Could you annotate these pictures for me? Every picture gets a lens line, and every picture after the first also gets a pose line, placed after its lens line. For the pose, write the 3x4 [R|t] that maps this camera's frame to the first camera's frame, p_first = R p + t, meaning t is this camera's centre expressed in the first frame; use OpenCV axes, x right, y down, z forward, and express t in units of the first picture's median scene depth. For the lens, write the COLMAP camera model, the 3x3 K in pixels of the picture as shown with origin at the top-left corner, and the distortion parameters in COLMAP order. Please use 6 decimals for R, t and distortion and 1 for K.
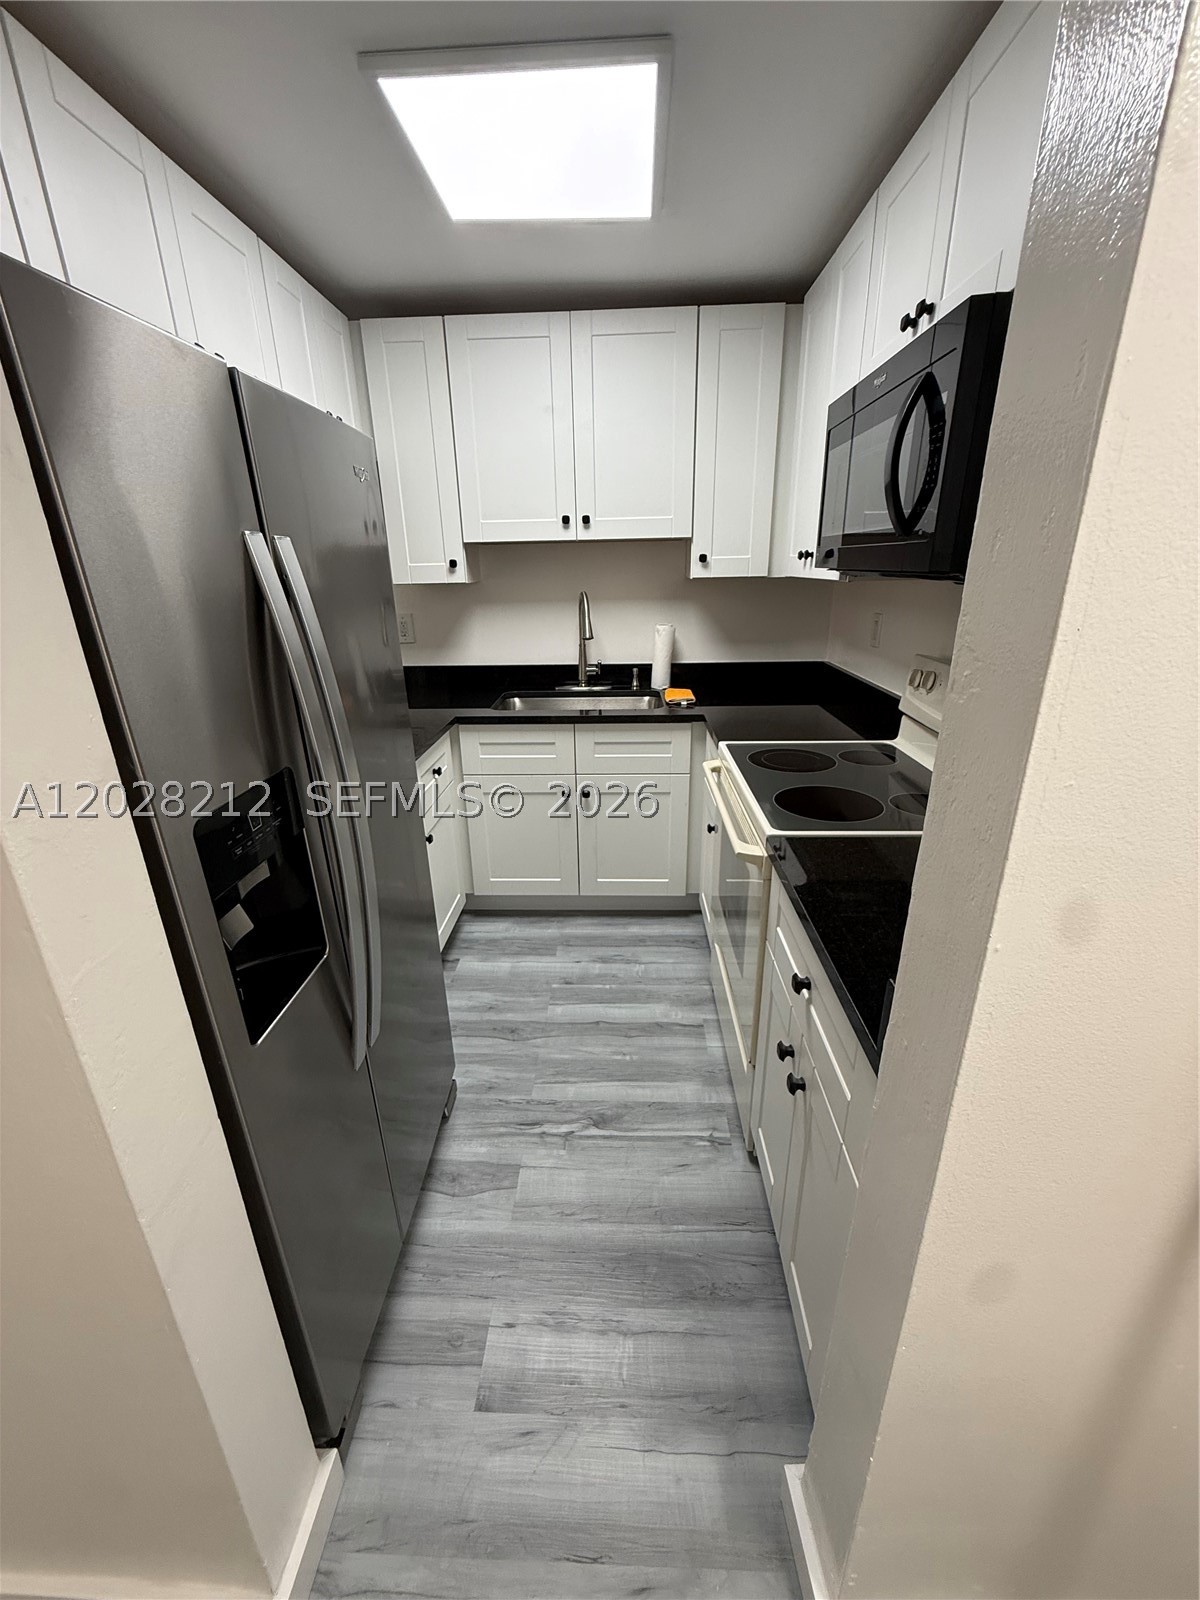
lens RADIAL K [[639.6, 0, 600.0], [0, 639.6, 800.0], [0, 0, 1]] dist [0.003575, -0.000591]
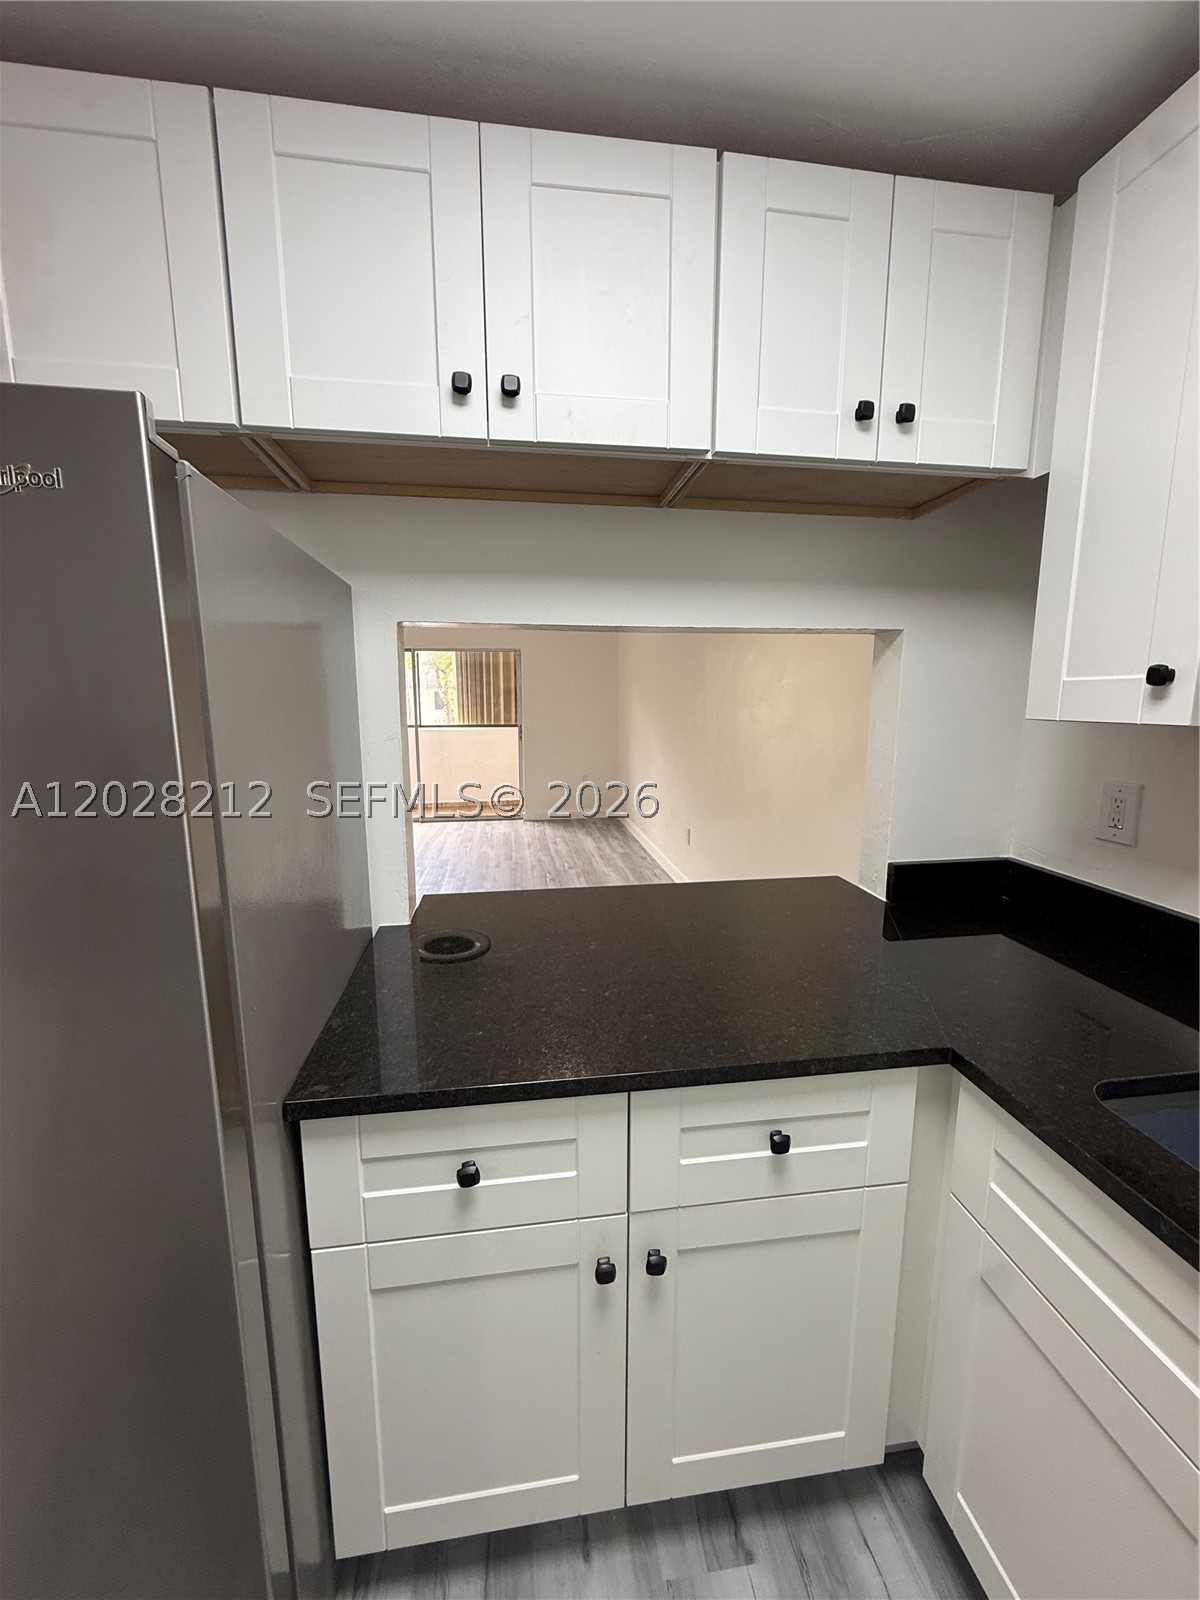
lens RADIAL K [[639.6, 0, 600.0], [0, 639.6, 800.0], [0, 0, 1]] dist [0.003575, -0.000591]
pose [[0.179148, 0.176015, -0.967949, 0.106712], [-0.342035, 0.933636, 0.106472, -0.292059], [0.922452, 0.311998, 0.227462, 0.807444]]
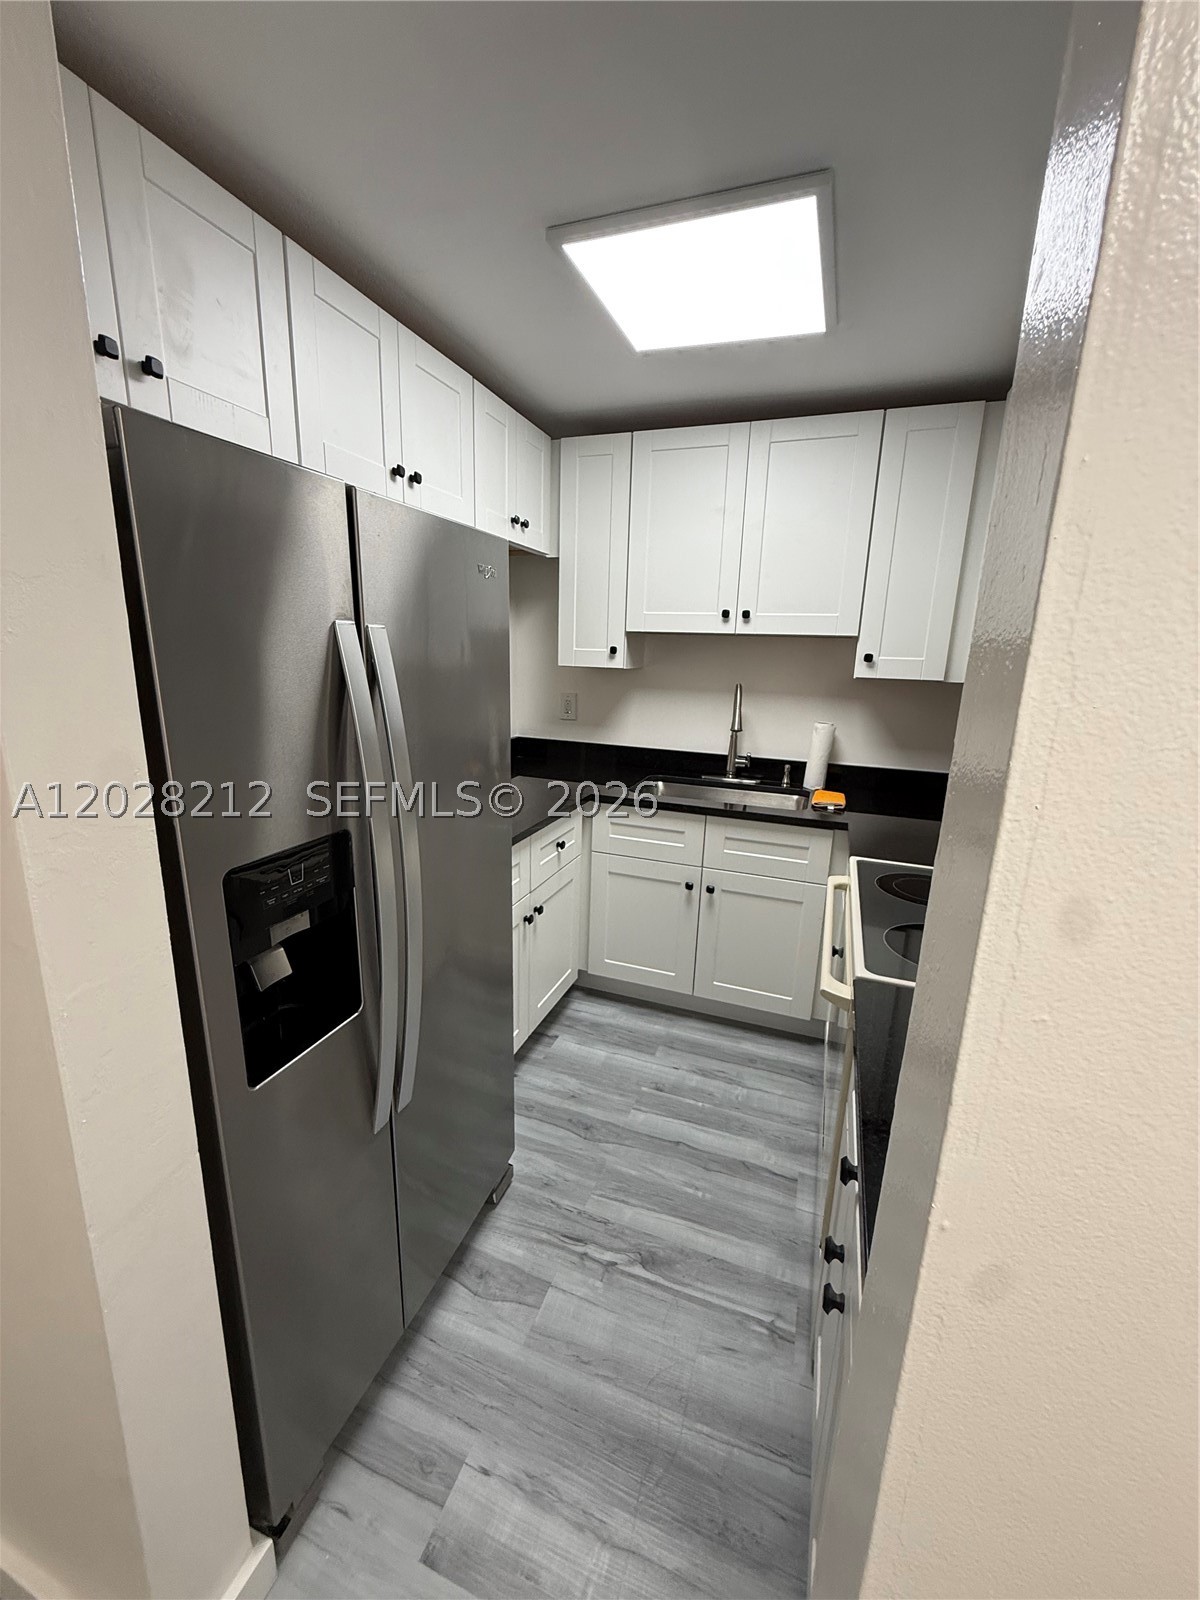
lens RADIAL K [[639.6, 0, 600.0], [0, 639.6, 800.0], [0, 0, 1]] dist [0.003575, -0.000591]
pose [[0.949271, 0.118396, -0.291318, 0.105215], [-0.152668, 0.983427, -0.097797, -0.027733], [0.274912, 0.137311, 0.951614, 0.038358]]
